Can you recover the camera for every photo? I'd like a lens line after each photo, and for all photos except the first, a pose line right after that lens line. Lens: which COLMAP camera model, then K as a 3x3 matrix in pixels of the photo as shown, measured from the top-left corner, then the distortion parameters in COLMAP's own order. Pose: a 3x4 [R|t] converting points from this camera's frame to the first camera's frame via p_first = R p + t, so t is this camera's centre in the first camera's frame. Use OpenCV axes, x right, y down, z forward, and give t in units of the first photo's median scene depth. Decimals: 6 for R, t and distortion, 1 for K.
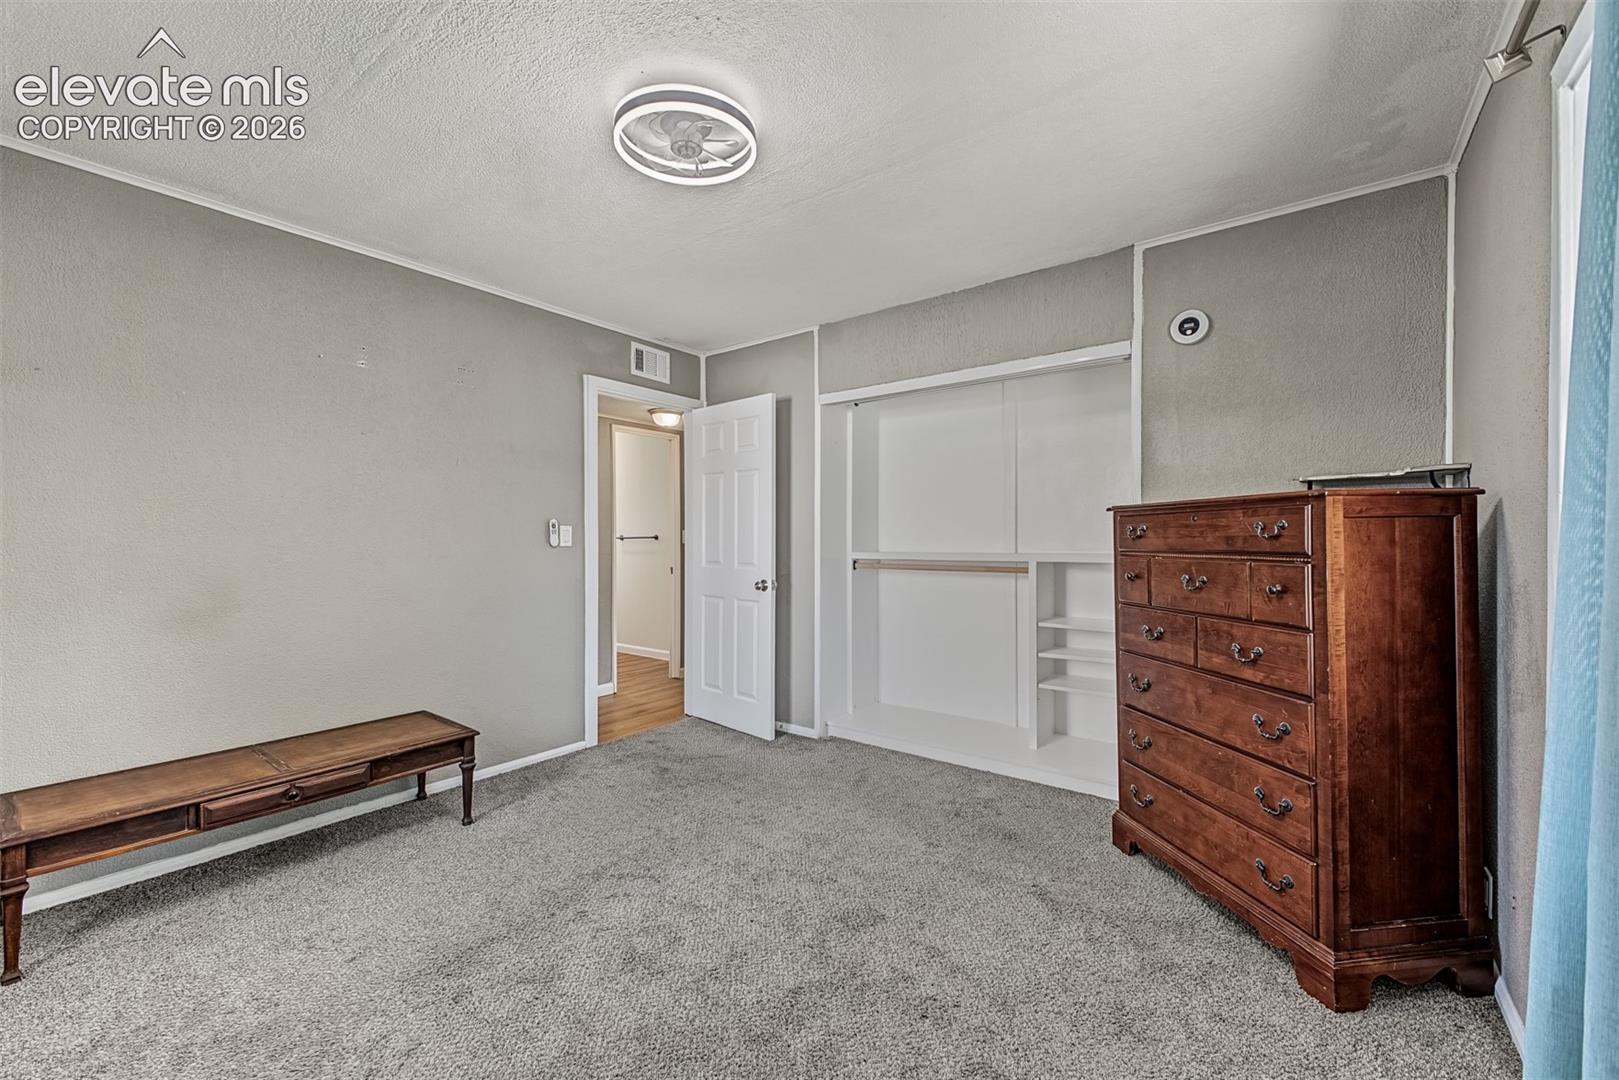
lens RADIAL K [[636.0, 0, 807.1], [0, 636.0, 536.2], [0, 0, 1]] dist [0.024571, -0.008714]
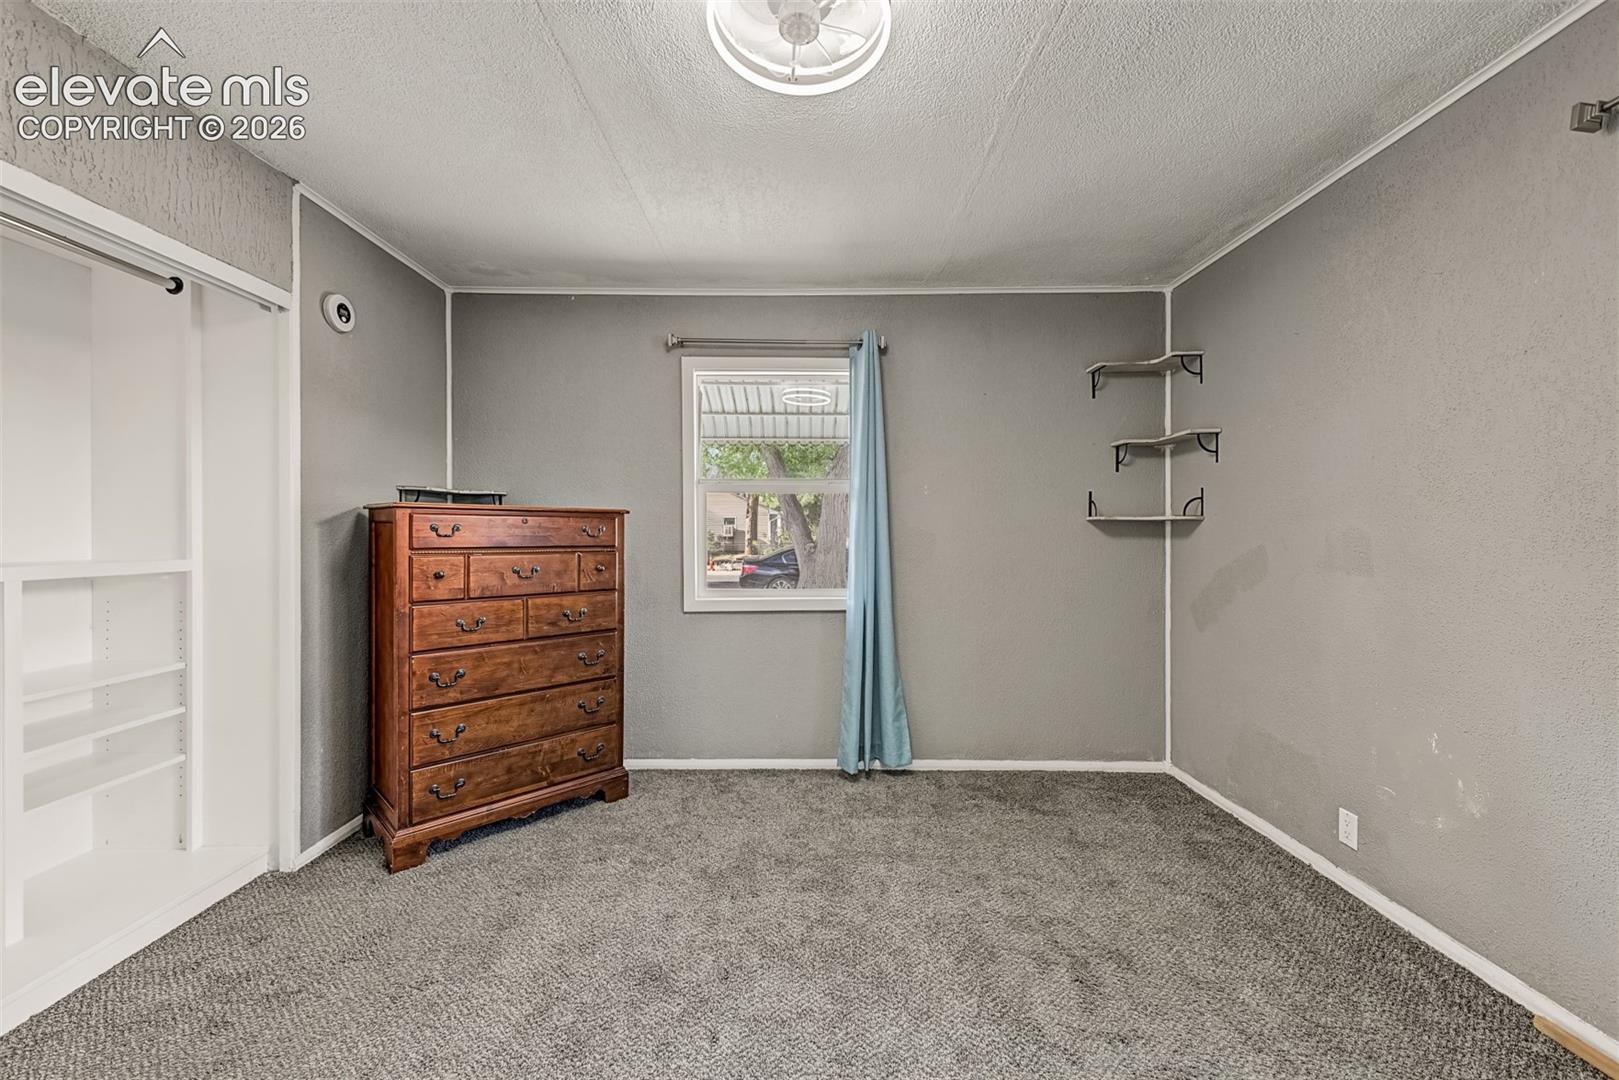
lens RADIAL K [[639.9, 0, 802.1], [0, 639.9, 537.3], [0, 0, 1]] dist [0.027738, -0.008496]
pose [[-0.602671, -0.000616, 0.797989, -0.645326], [-0.001817, 0.999998, -0.000601, 0.002784], [-0.797988, -0.001812, -0.602671, 1.167065]]
